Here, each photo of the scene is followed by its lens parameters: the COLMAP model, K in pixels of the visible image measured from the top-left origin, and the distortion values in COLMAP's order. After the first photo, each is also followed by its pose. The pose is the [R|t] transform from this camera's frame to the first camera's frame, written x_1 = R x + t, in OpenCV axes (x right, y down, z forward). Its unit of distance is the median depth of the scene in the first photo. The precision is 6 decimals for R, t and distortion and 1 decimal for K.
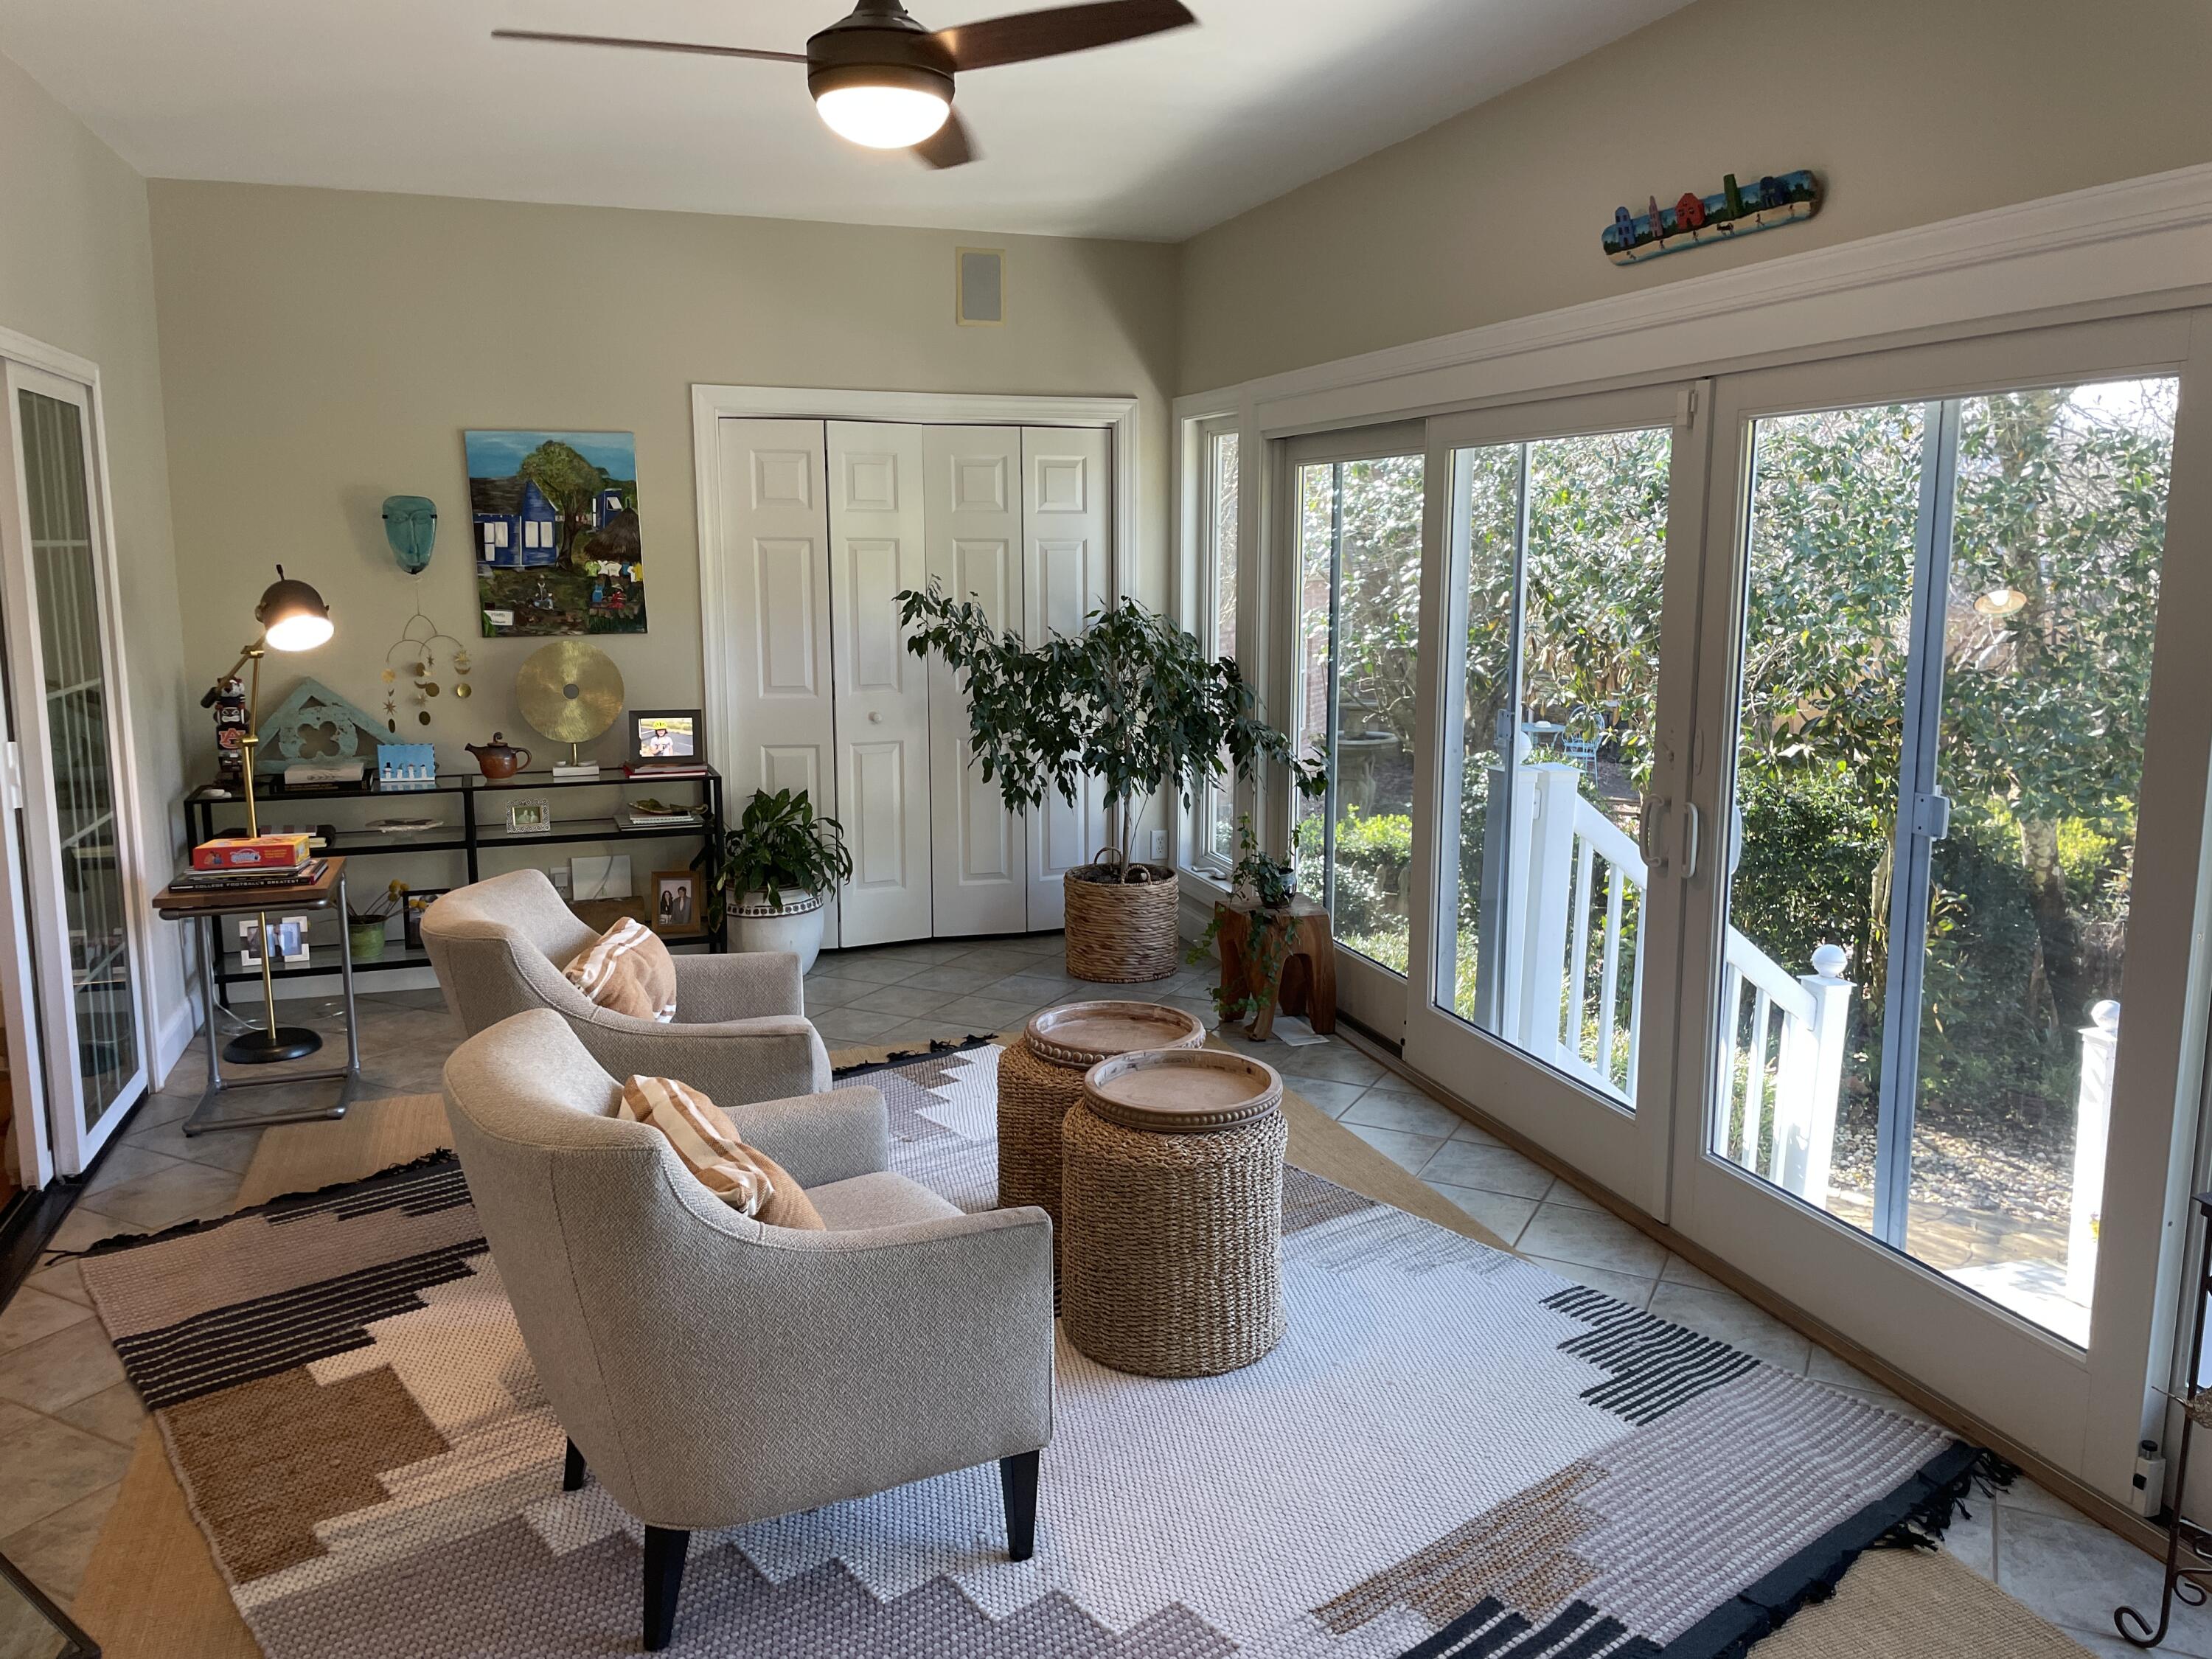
lens RADIAL K [[1680.8, 0, 1120.8], [0, 1680.8, 846.9], [0, 0, 1]] dist [0.105987, -0.154556]
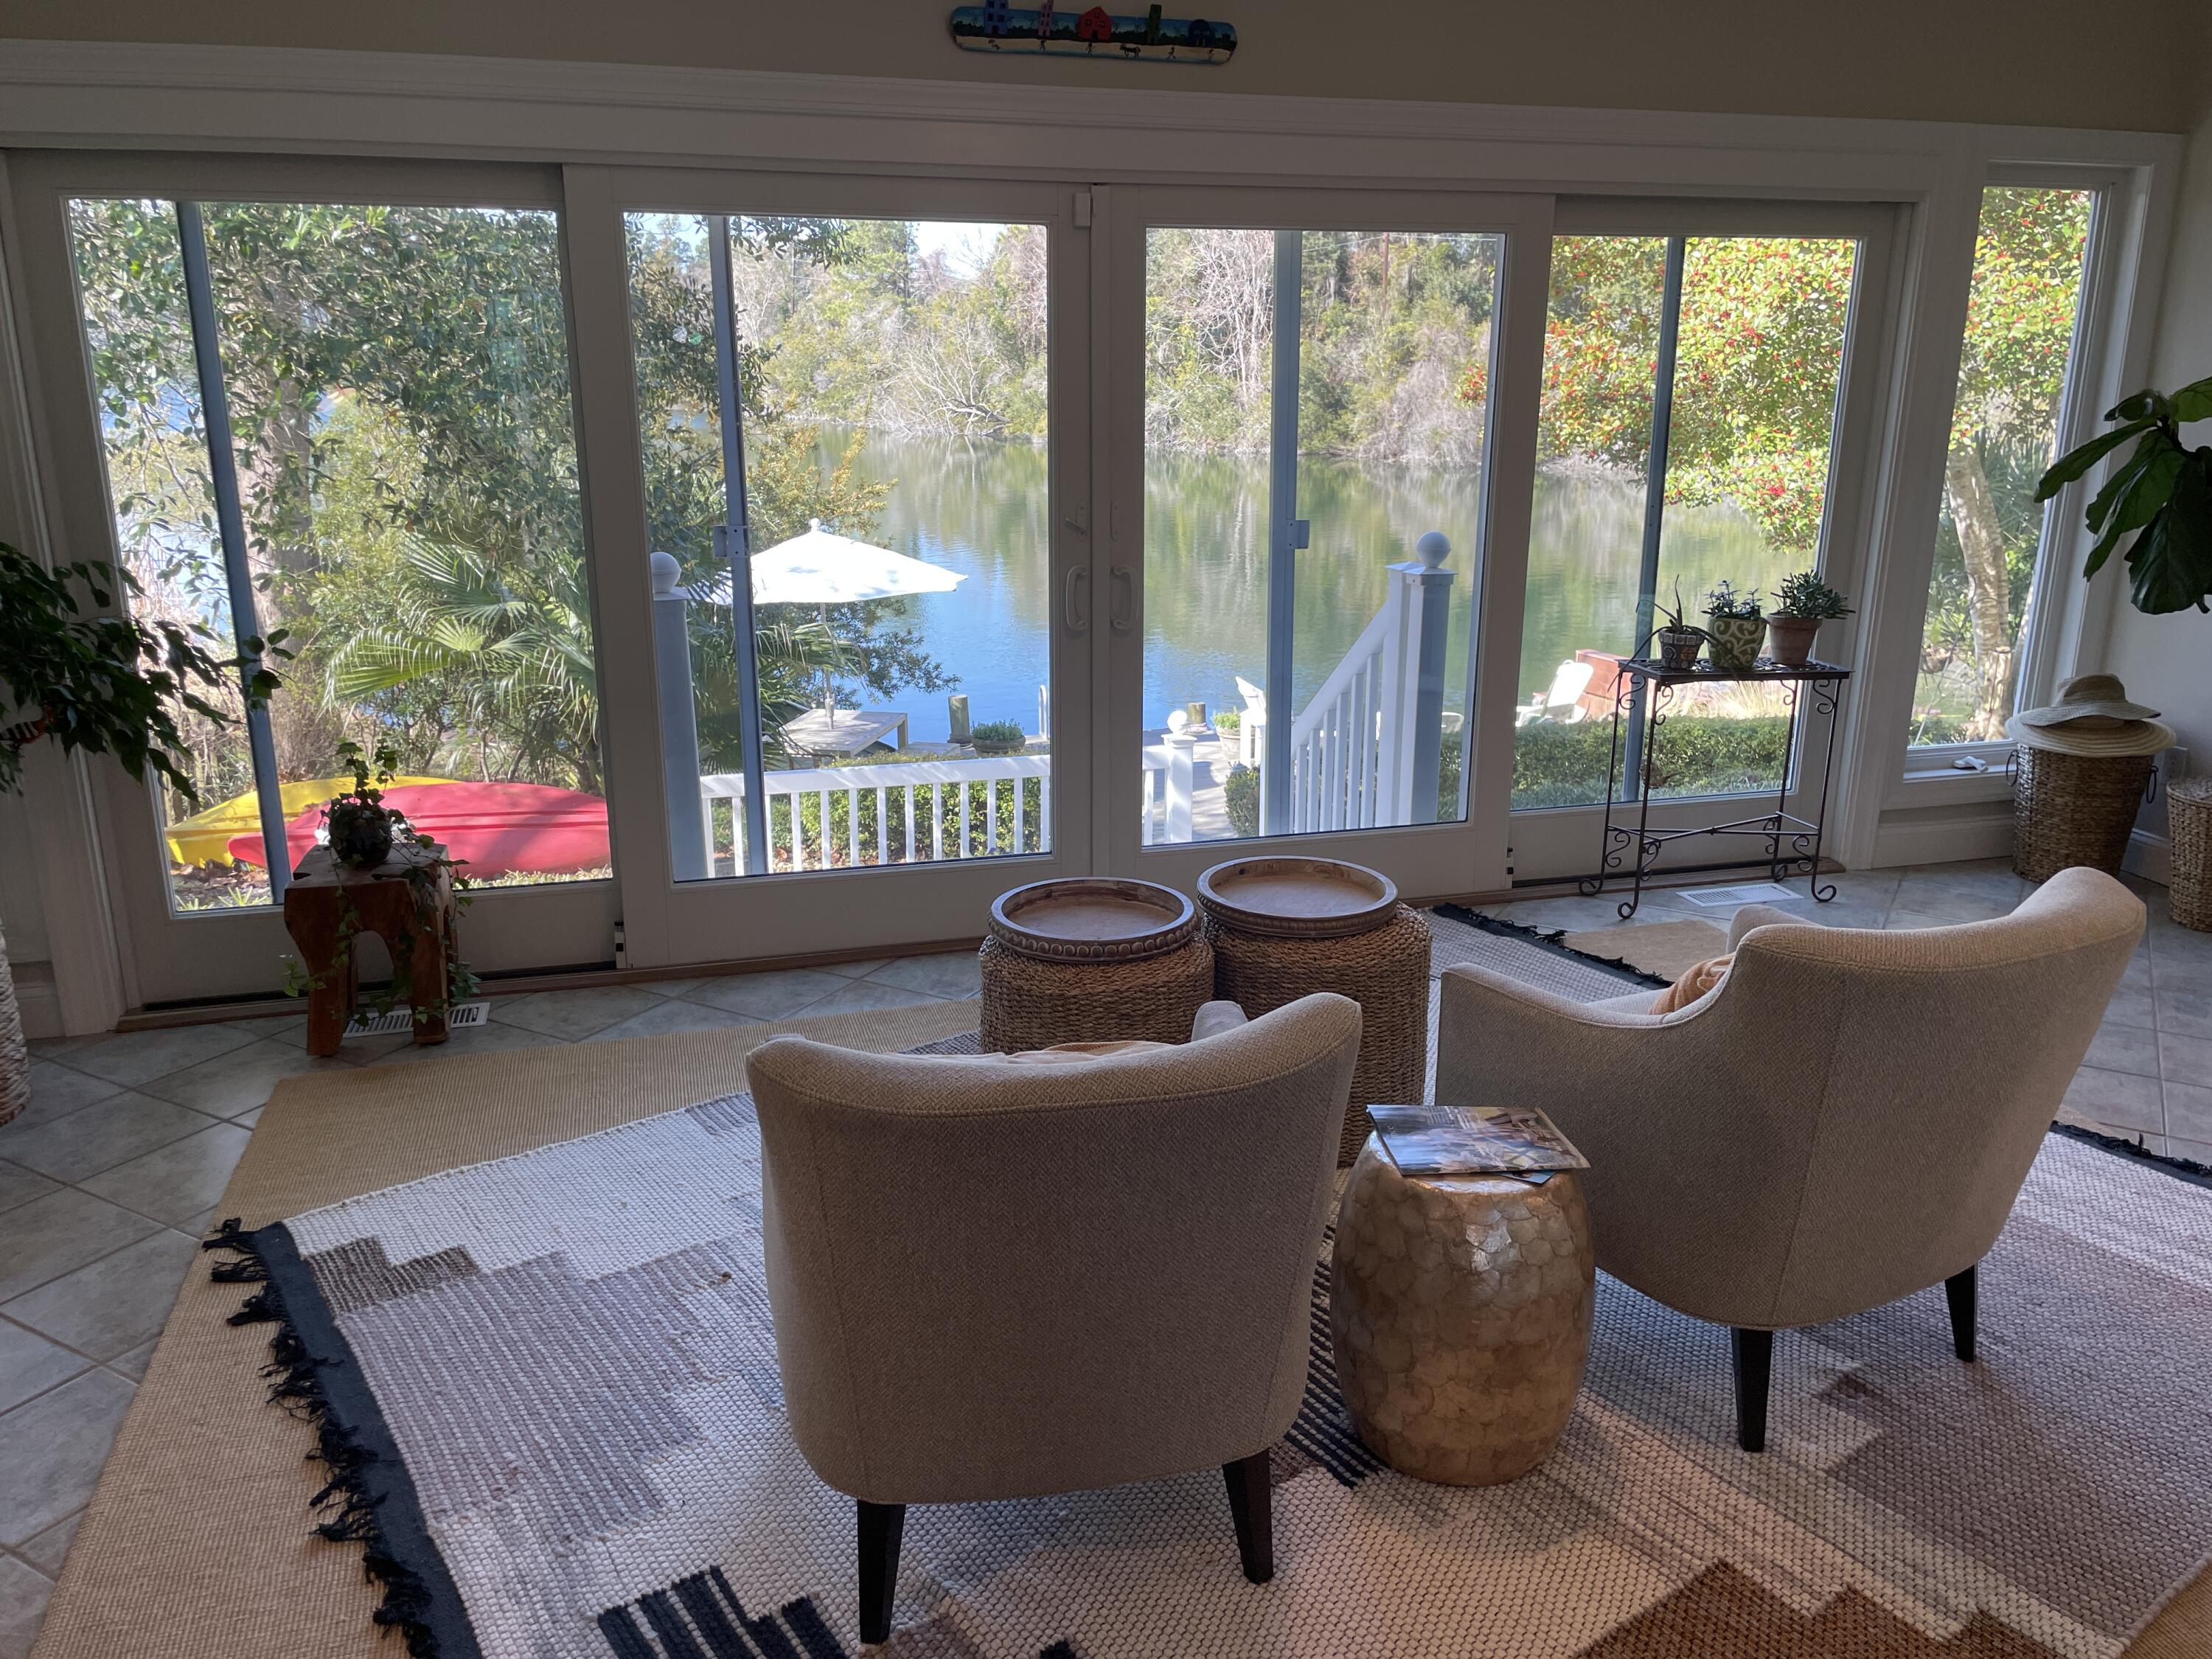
lens RADIAL K [[1680.8, 0, 1120.8], [0, 1680.8, 846.9], [0, 0, 1]] dist [0.105987, -0.154556]
pose [[0.038022, -0.285740, 0.957552, -0.909005], [0.176865, 0.945041, 0.274984, -0.175210], [-0.983500, 0.158902, 0.086469, 1.006421]]
